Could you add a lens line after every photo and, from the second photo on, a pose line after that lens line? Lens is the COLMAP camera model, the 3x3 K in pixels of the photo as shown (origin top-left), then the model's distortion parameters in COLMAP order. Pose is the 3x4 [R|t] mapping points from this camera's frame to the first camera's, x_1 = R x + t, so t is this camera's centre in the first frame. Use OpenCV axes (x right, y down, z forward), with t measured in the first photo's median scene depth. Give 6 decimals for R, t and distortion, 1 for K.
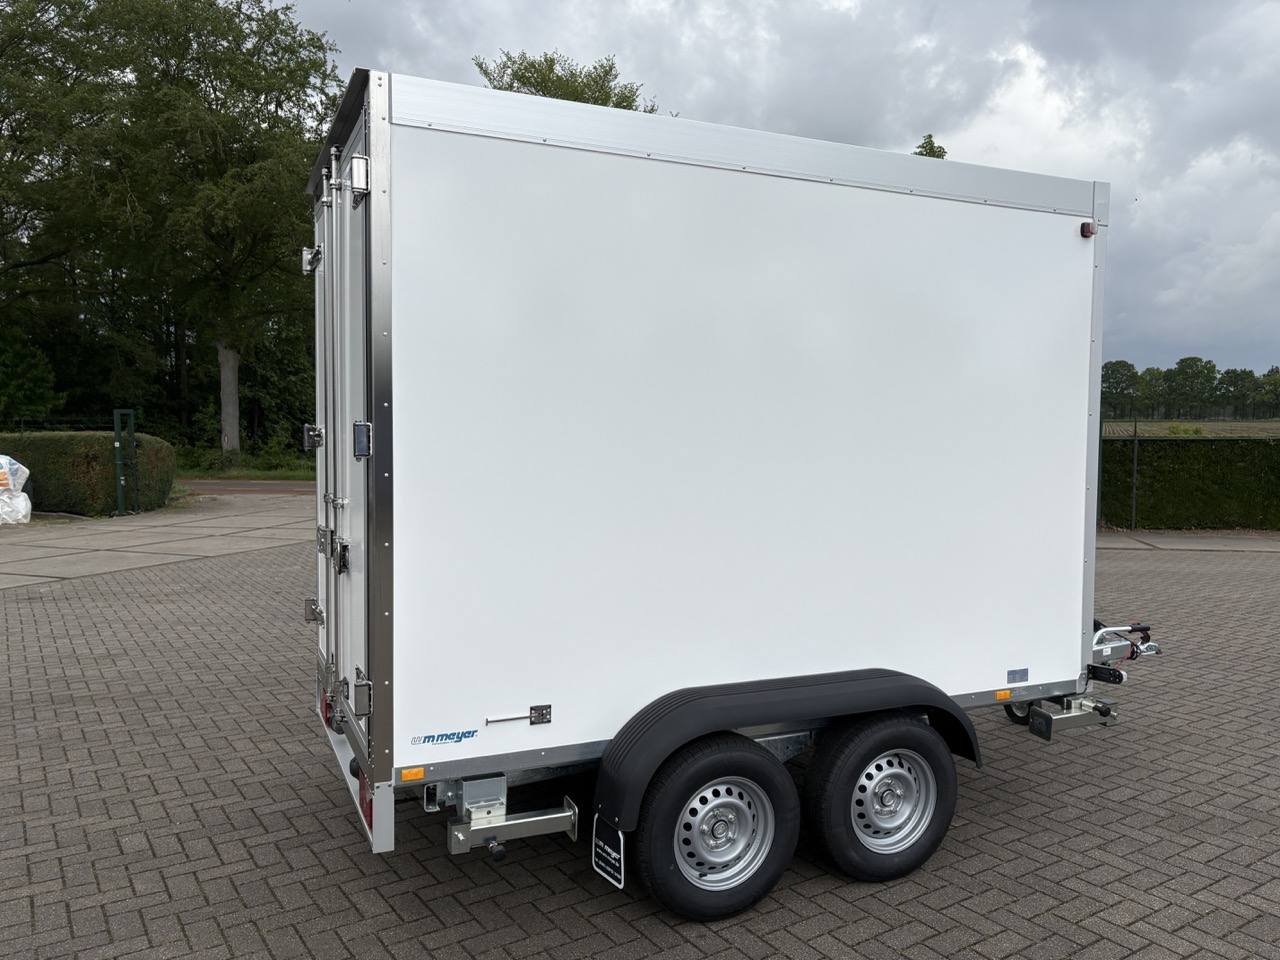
lens RADIAL K [[965.9, 0, 628.3], [0, 965.9, 489.2], [0, 0, 1]] dist [0.046907, -0.047243]
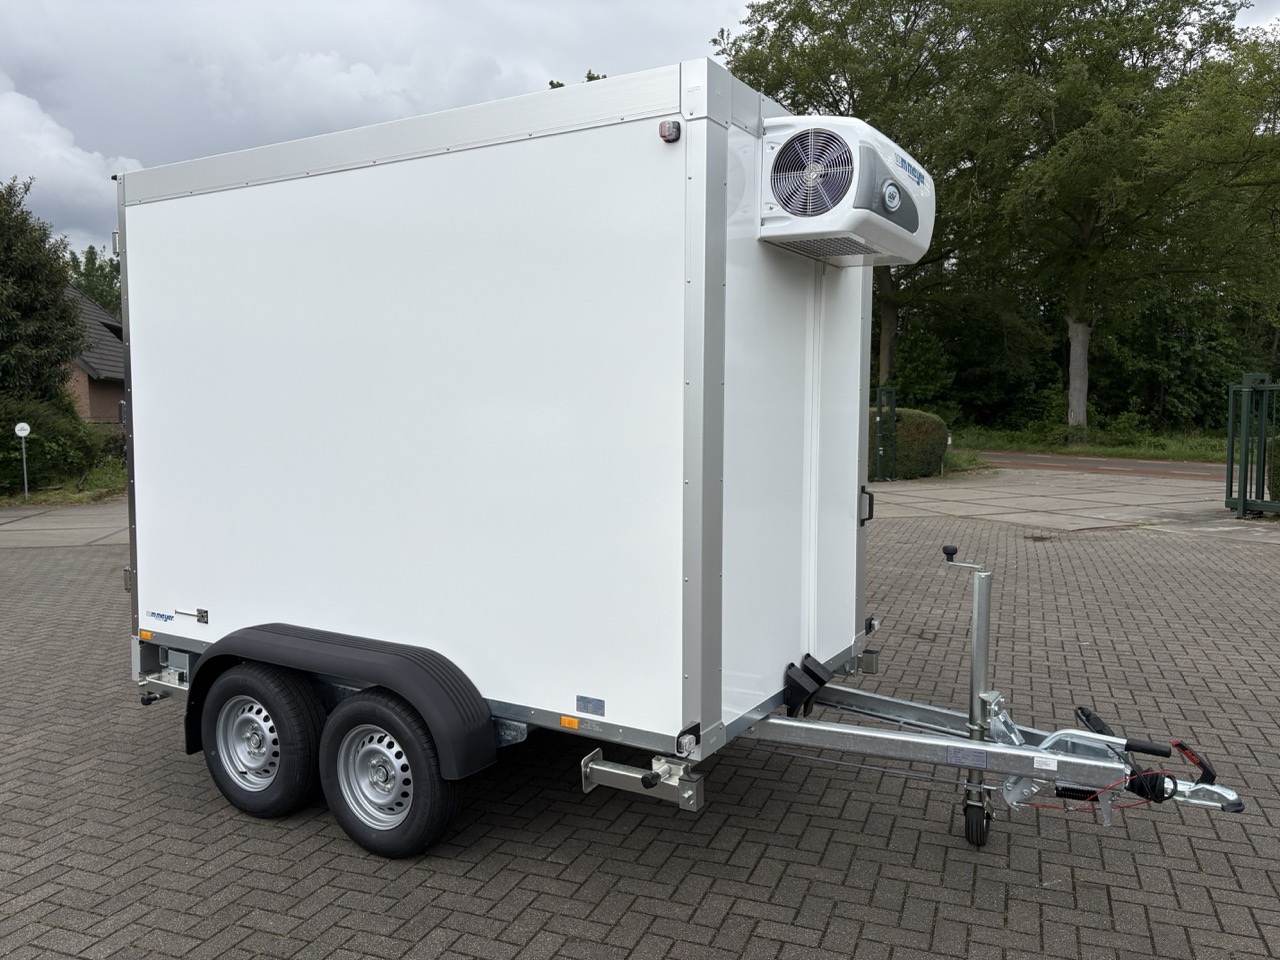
lens RADIAL K [[965.9, 0, 638.9], [0, 965.9, 474.0], [0, 0, 1]] dist [0.046907, -0.047243]
pose [[0.579991, 0.055317, -0.812743, 0.243320], [-0.047440, 0.998292, 0.034093, -0.007207], [0.813240, 0.018783, 0.581625, 0.126036]]
